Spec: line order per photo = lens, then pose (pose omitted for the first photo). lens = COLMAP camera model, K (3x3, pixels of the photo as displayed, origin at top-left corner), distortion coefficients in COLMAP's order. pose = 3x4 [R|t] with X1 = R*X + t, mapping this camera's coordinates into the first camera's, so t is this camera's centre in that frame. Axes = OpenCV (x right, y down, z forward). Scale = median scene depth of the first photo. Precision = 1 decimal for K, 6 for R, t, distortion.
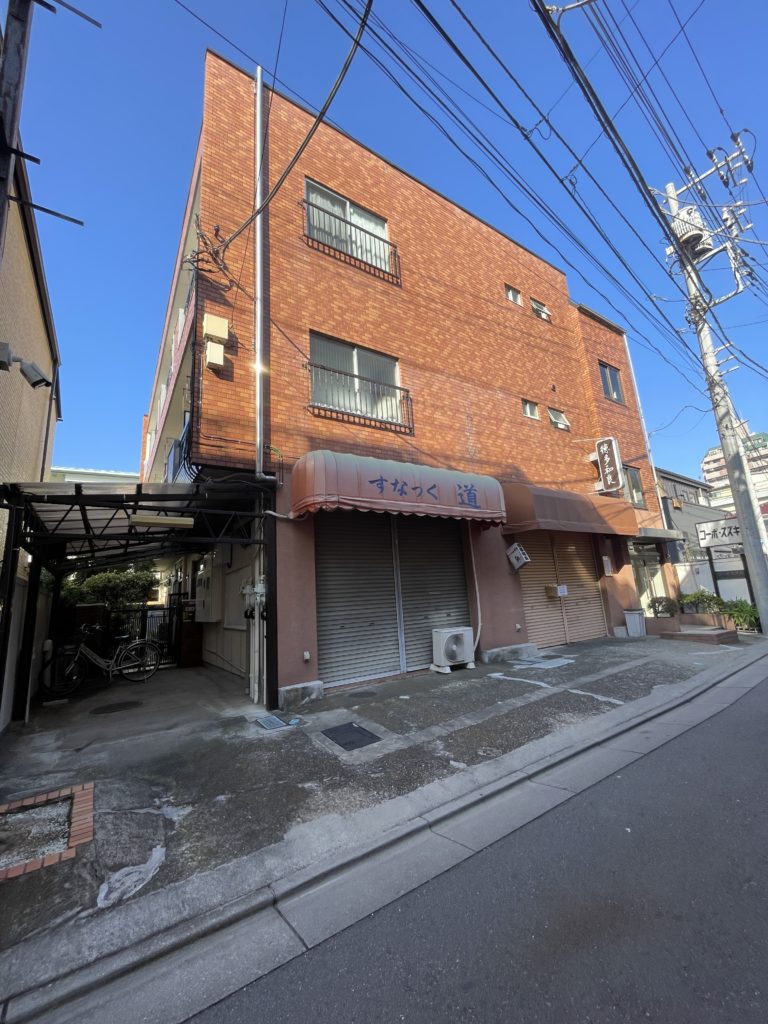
lens RADIAL K [[416.0, 0, 384.0], [0, 416.0, 512.0], [0, 0, 1]] dist [-0.000298, -0.000049]
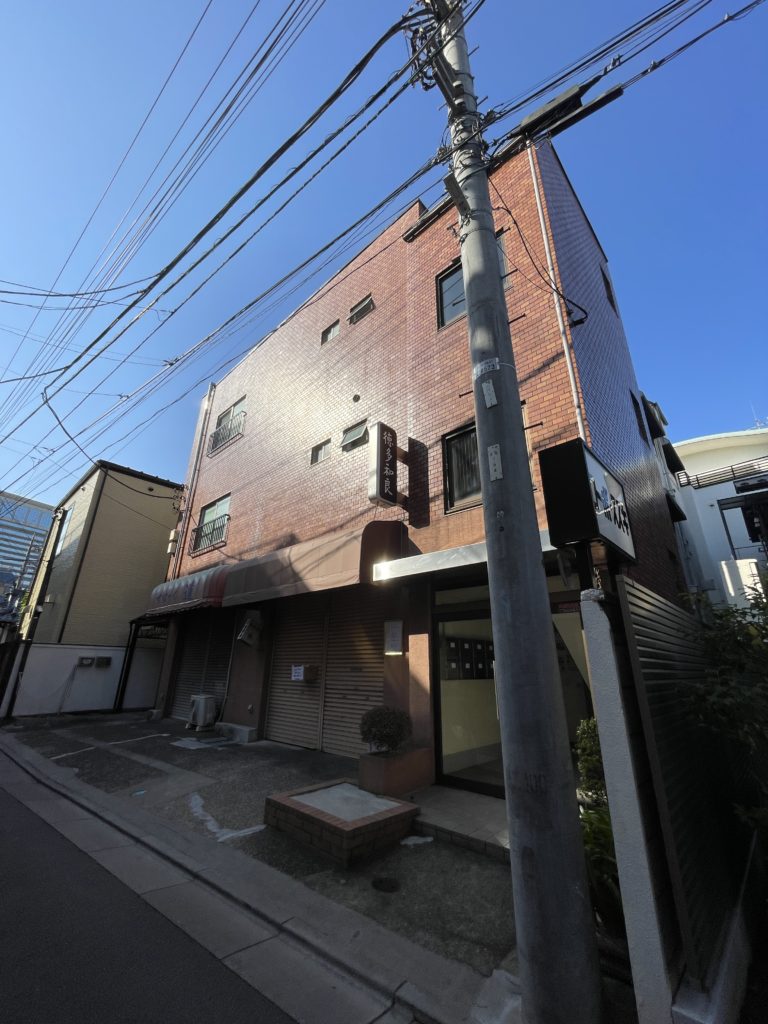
lens RADIAL K [[416.0, 0, 384.0], [0, 416.0, 512.0], [0, 0, 1]] dist [-0.000298, -0.000049]
pose [[0.244167, -0.289325, -0.925567, 1.244816], [0.172118, 0.952231, -0.252255, 0.117269], [0.954336, -0.097715, 0.282301, 0.947876]]
